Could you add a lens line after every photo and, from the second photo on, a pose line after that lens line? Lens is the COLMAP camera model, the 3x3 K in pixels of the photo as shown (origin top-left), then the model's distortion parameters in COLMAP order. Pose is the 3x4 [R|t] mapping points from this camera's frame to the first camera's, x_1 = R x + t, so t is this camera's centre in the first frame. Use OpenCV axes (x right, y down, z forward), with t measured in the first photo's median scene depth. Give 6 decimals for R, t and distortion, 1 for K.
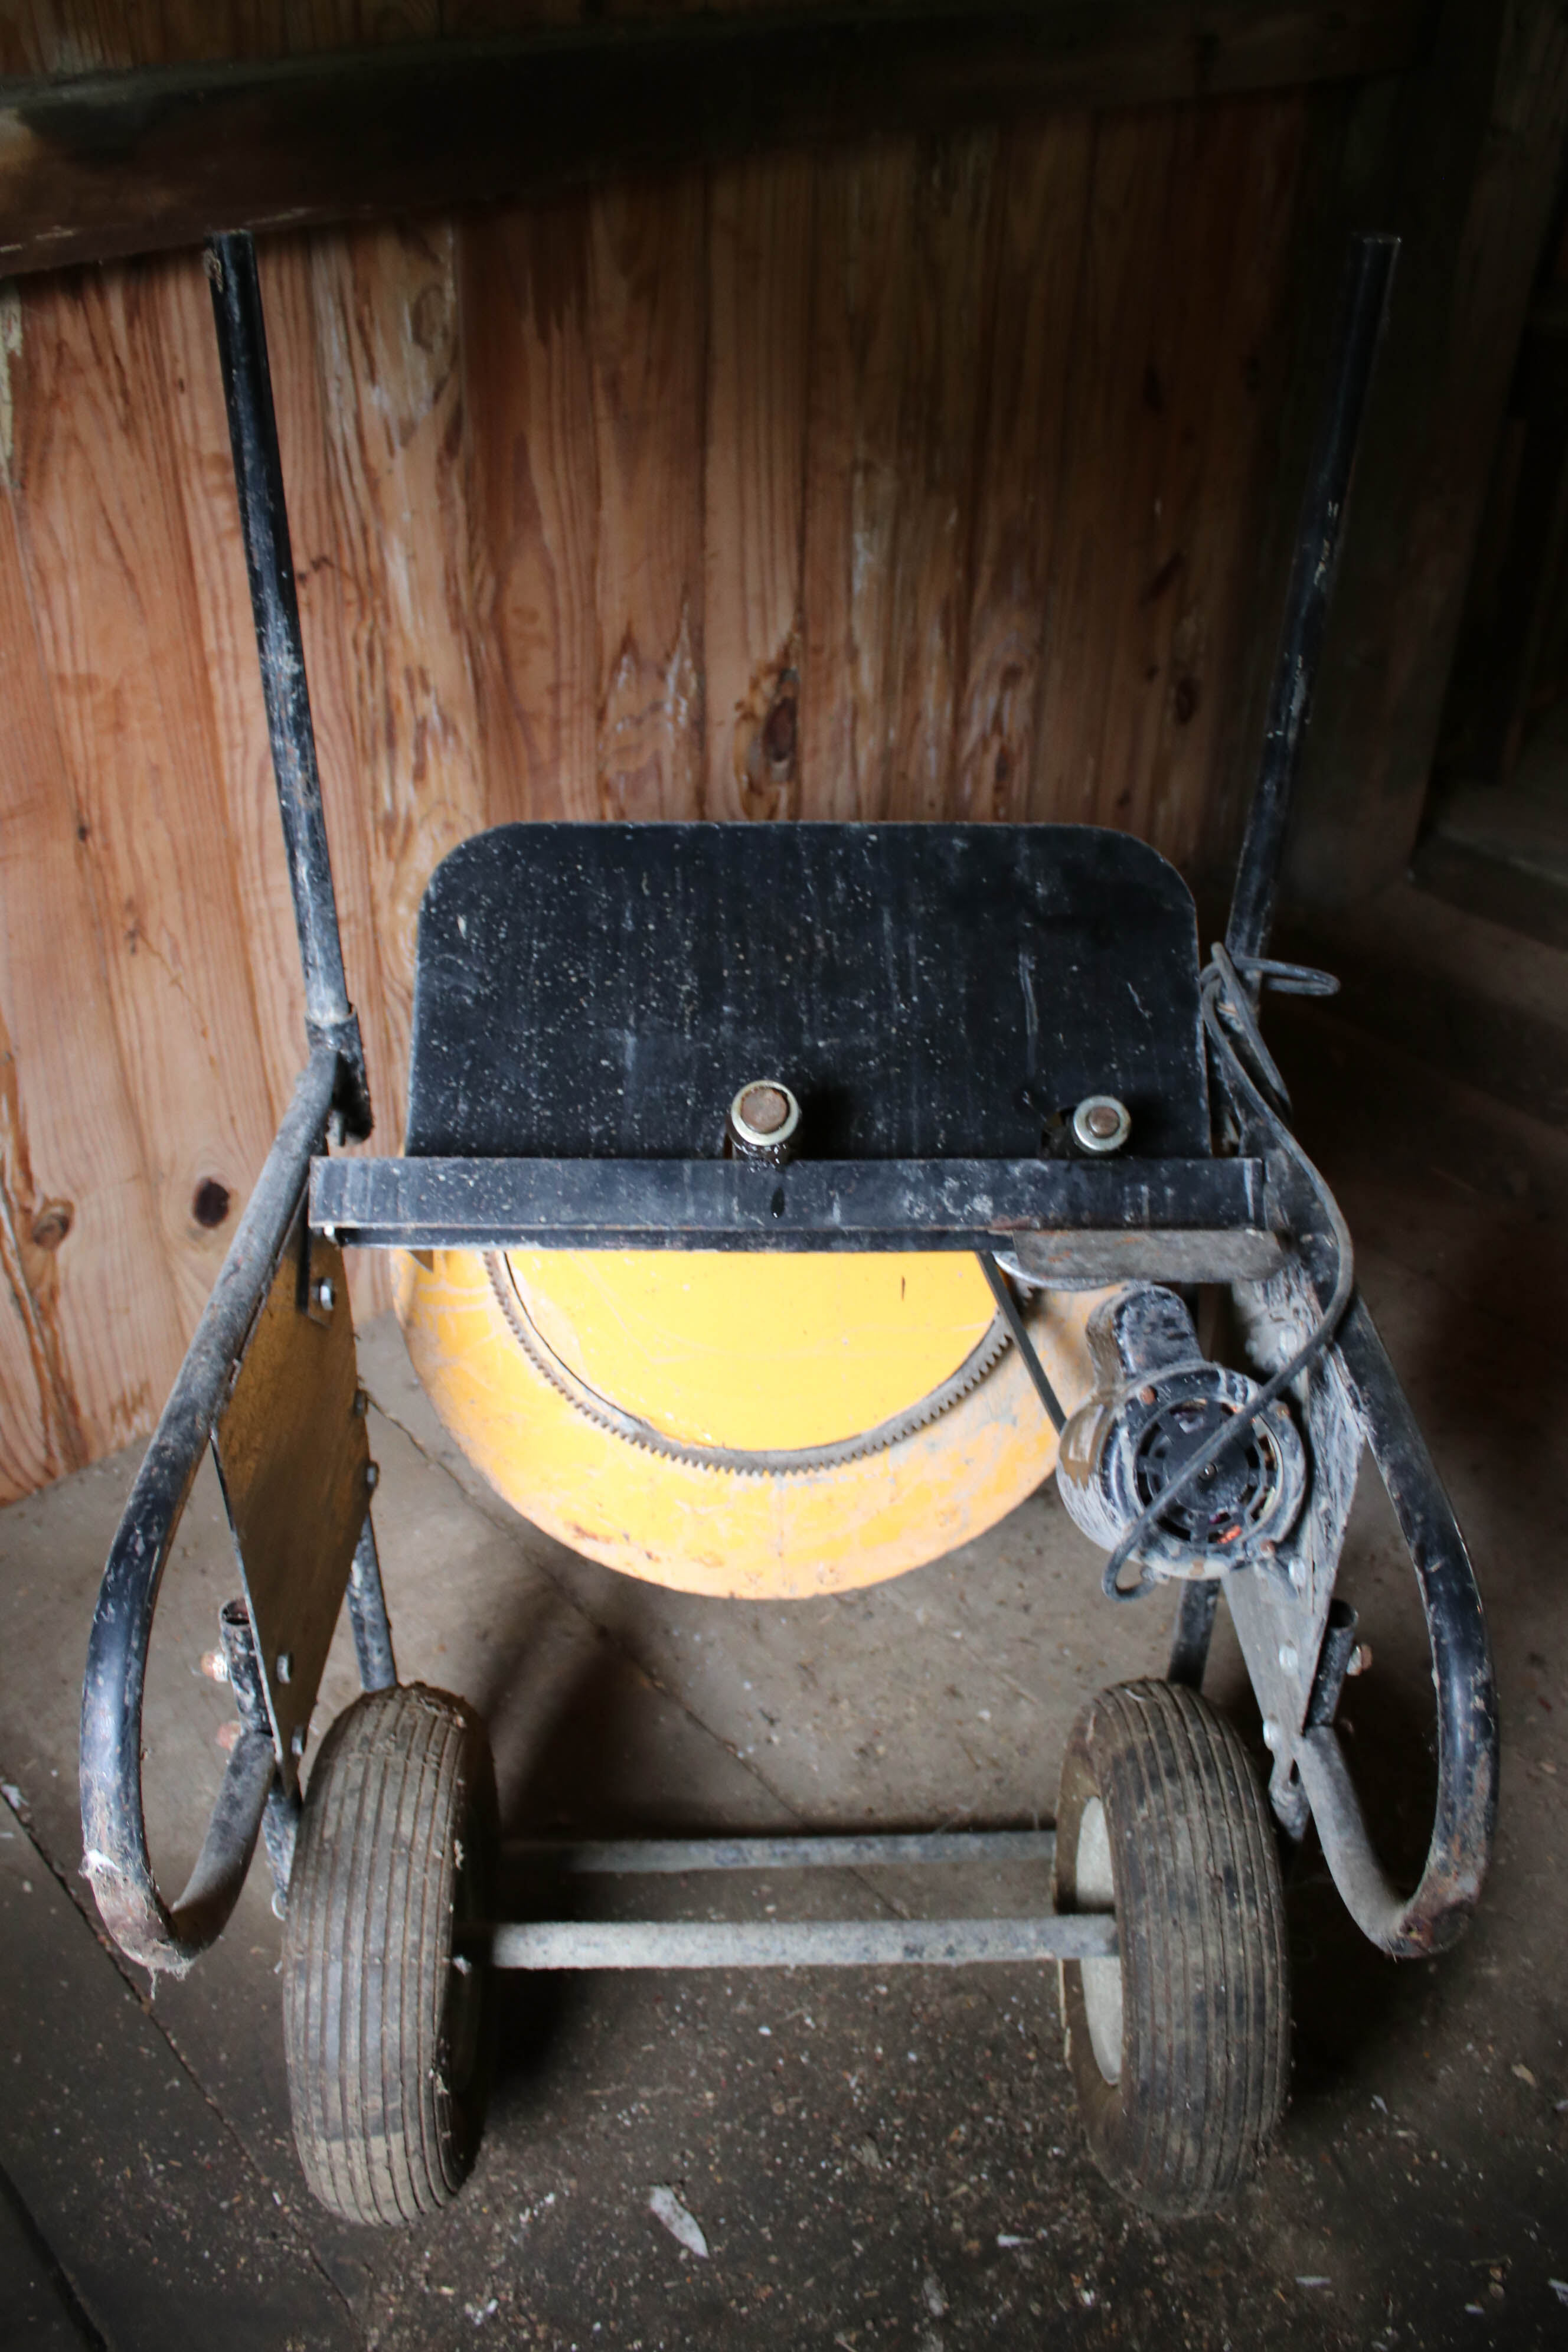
lens RADIAL K [[1937.3, 0, 776.3], [0, 1937.3, 1178.5], [0, 0, 1]] dist [-0.128963, 0.084688]
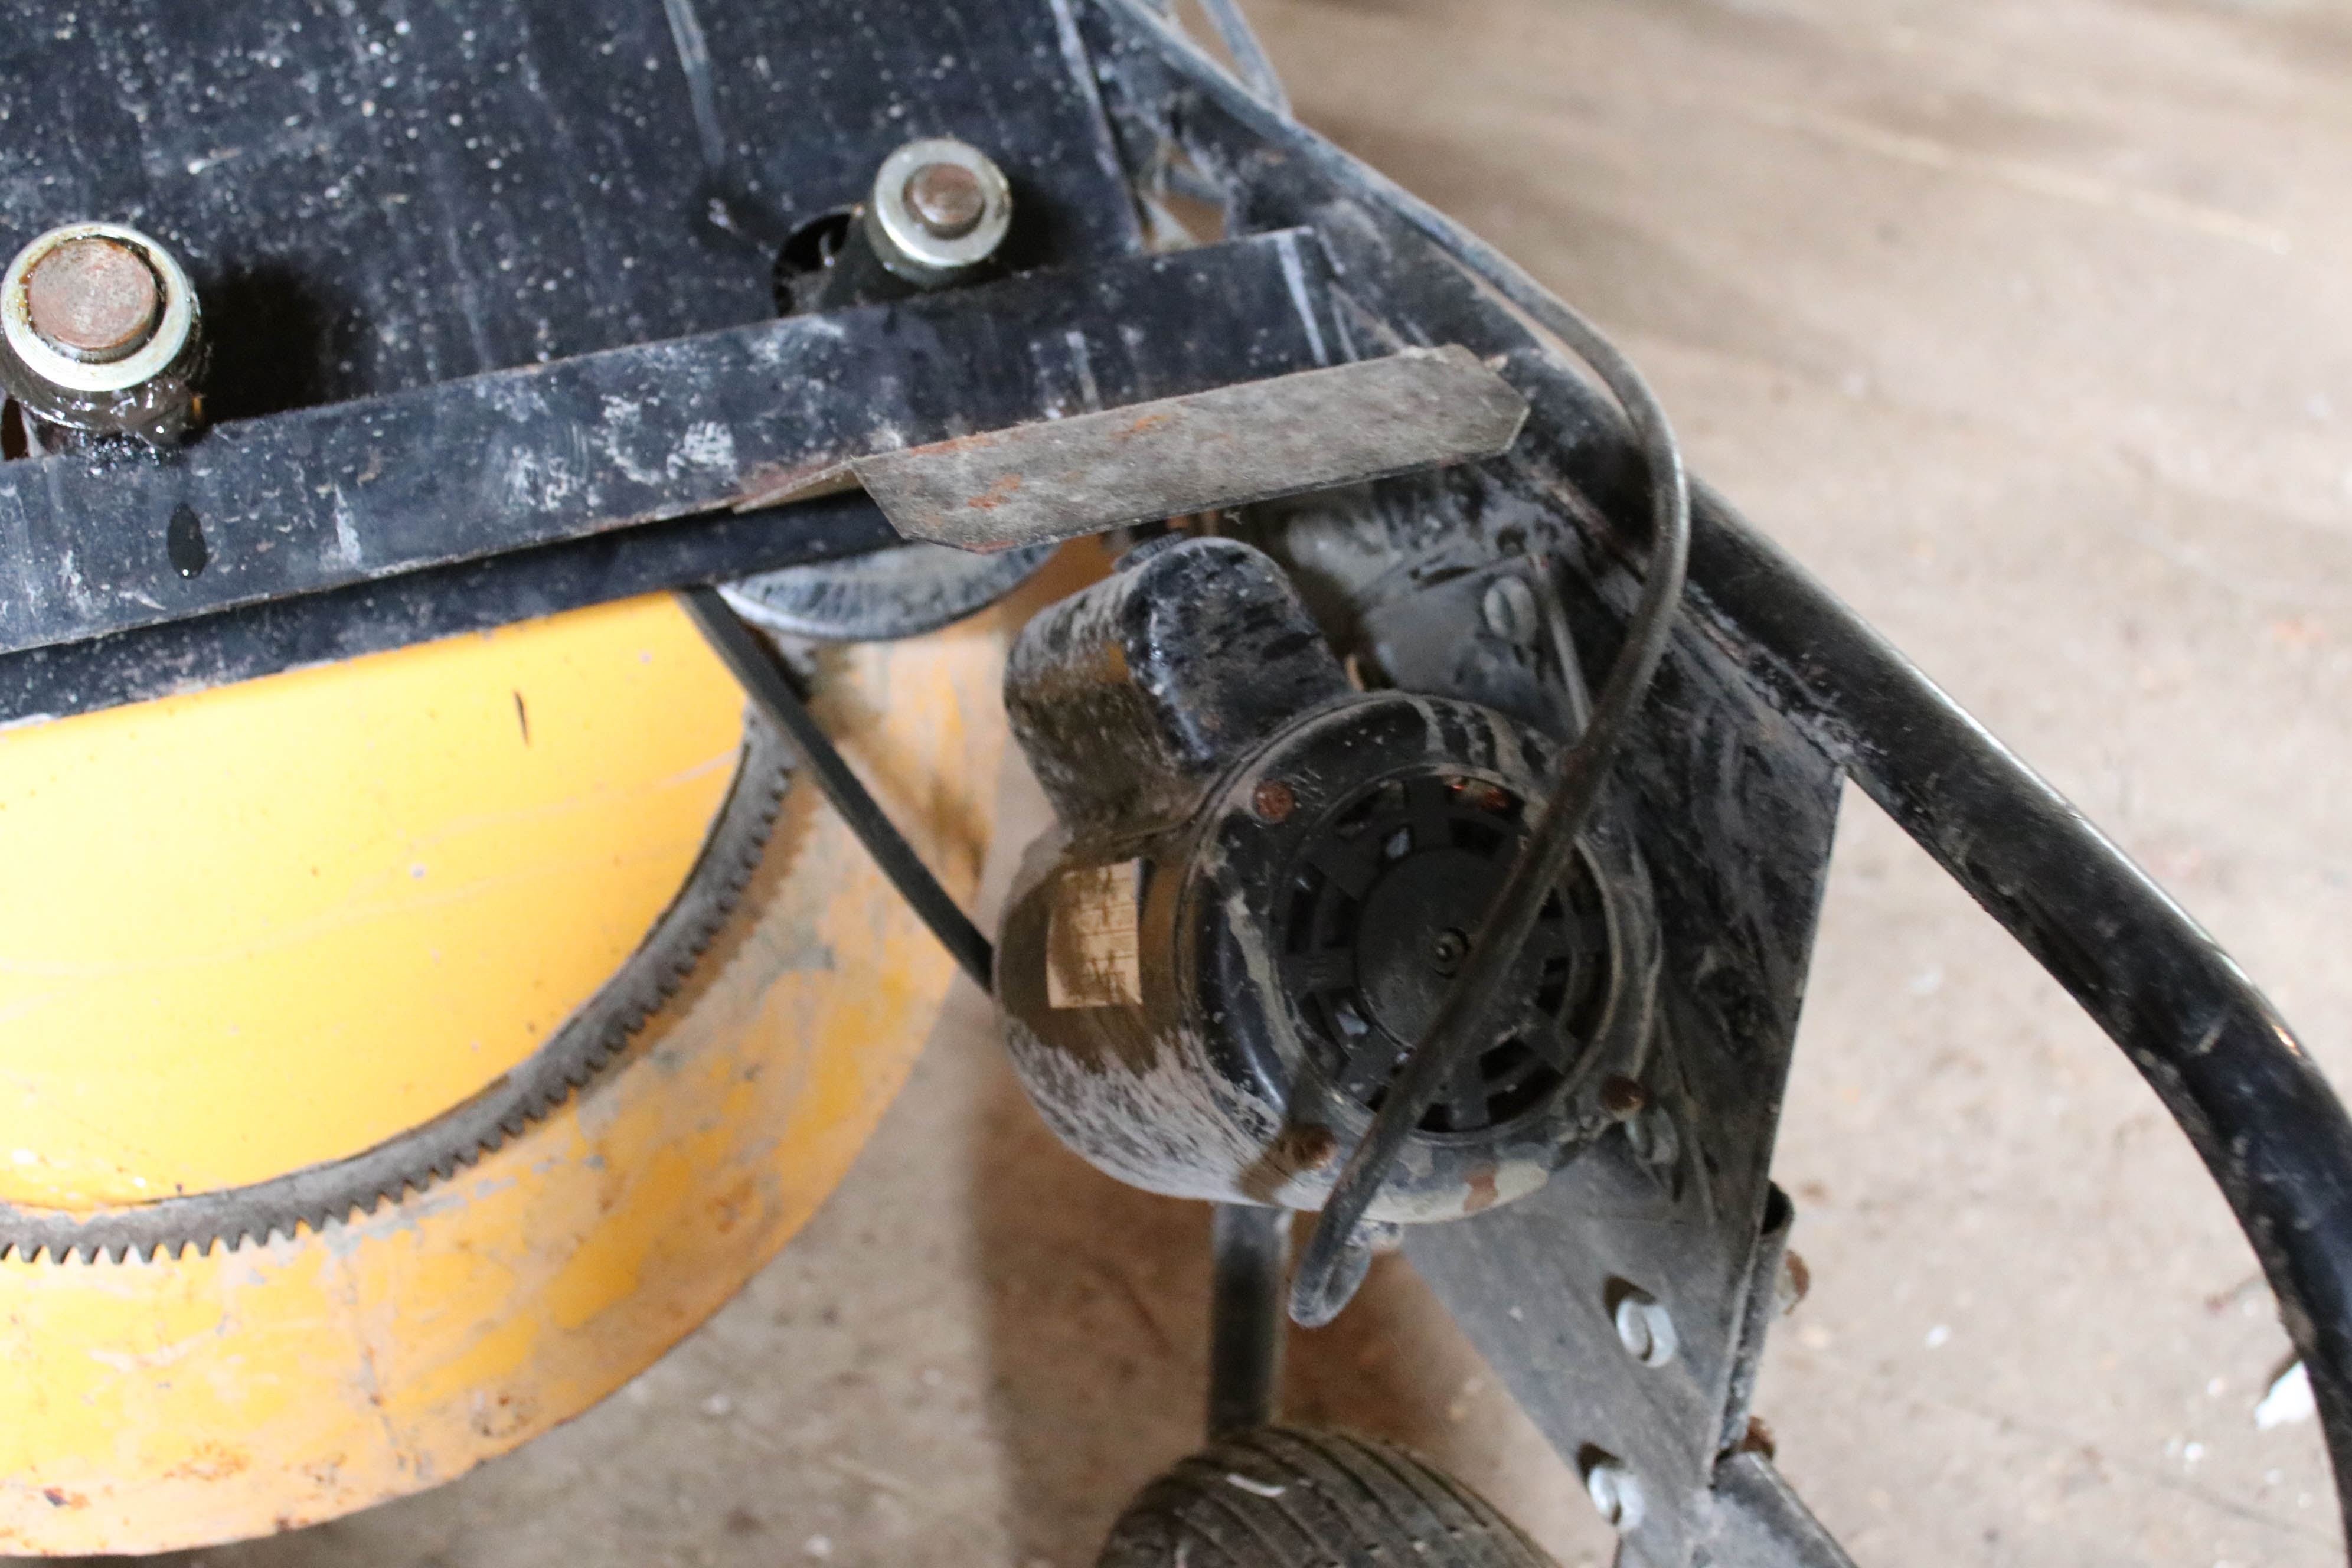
lens RADIAL K [[2909.7, 0, 1171.8], [0, 2909.7, 760.1], [0, 0, 1]] dist [-0.044513, 0.000000]
pose [[0.917333, -0.221779, 0.330628, -0.018703], [0.202275, 0.974927, 0.092749, 0.040408], [-0.342908, -0.018204, 0.939193, 0.399640]]
